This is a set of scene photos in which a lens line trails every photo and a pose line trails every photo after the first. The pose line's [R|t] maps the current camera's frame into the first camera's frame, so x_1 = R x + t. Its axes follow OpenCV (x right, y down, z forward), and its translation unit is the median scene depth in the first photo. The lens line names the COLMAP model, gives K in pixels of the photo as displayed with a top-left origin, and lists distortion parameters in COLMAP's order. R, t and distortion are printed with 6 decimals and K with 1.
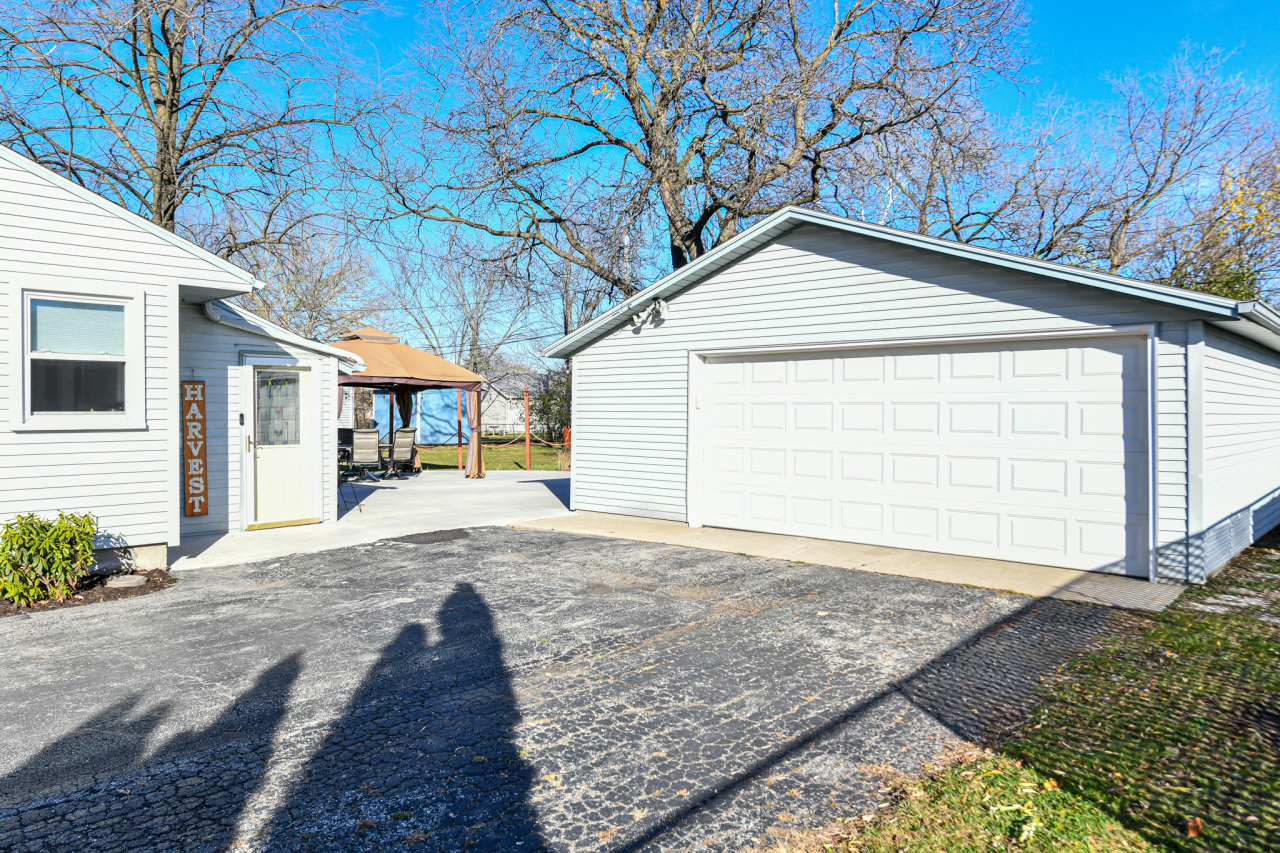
lens RADIAL K [[896.8, 0, 638.1], [0, 896.8, 422.9], [0, 0, 1]] dist [0.014307, 0.001150]
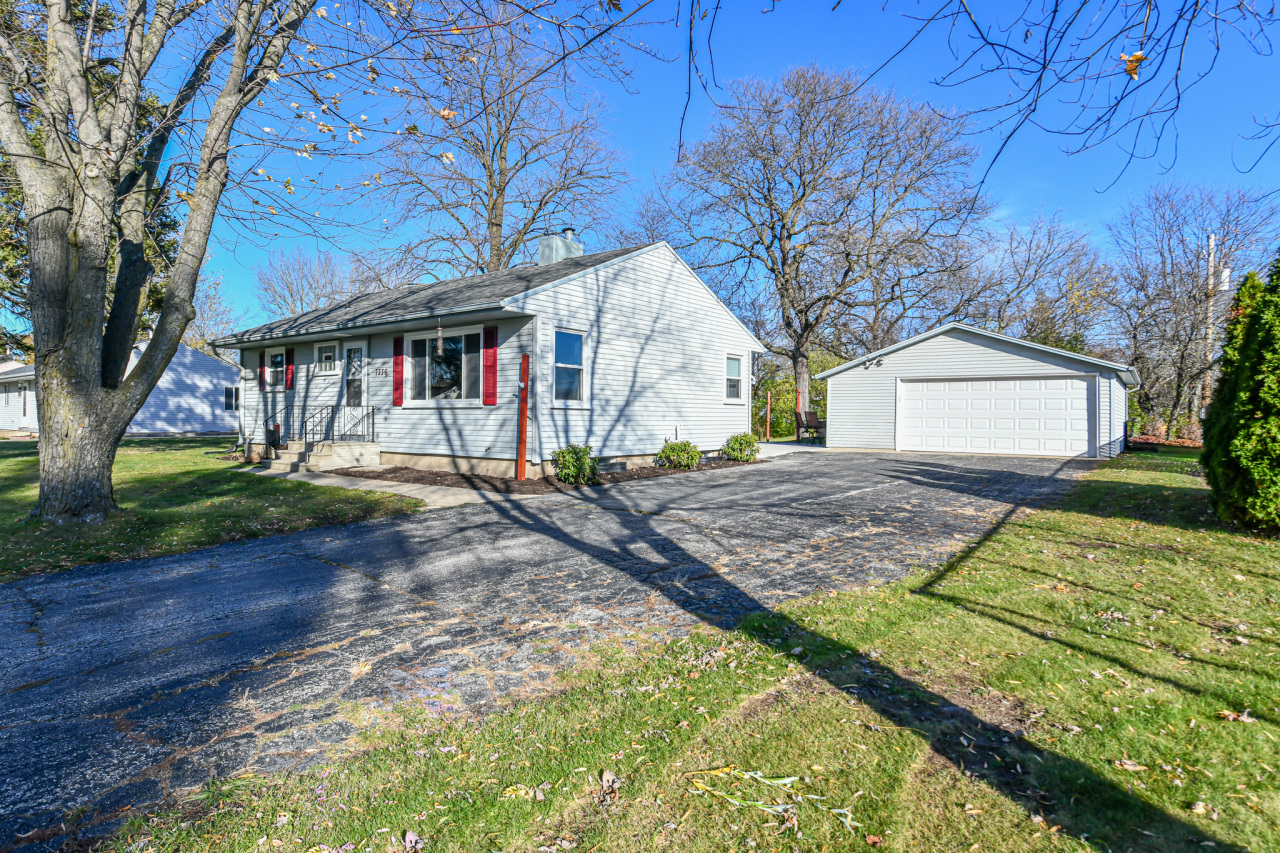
lens RADIAL K [[719.8, 0, 643.1], [0, 719.8, 429.9], [0, 0, 1]] dist [-0.005979, 0.000627]
pose [[0.996277, 0.009294, 0.085707, -1.049270], [-0.009312, 0.999957, -0.000188, 0.089206], [-0.085705, -0.000611, 0.996320, -1.150994]]
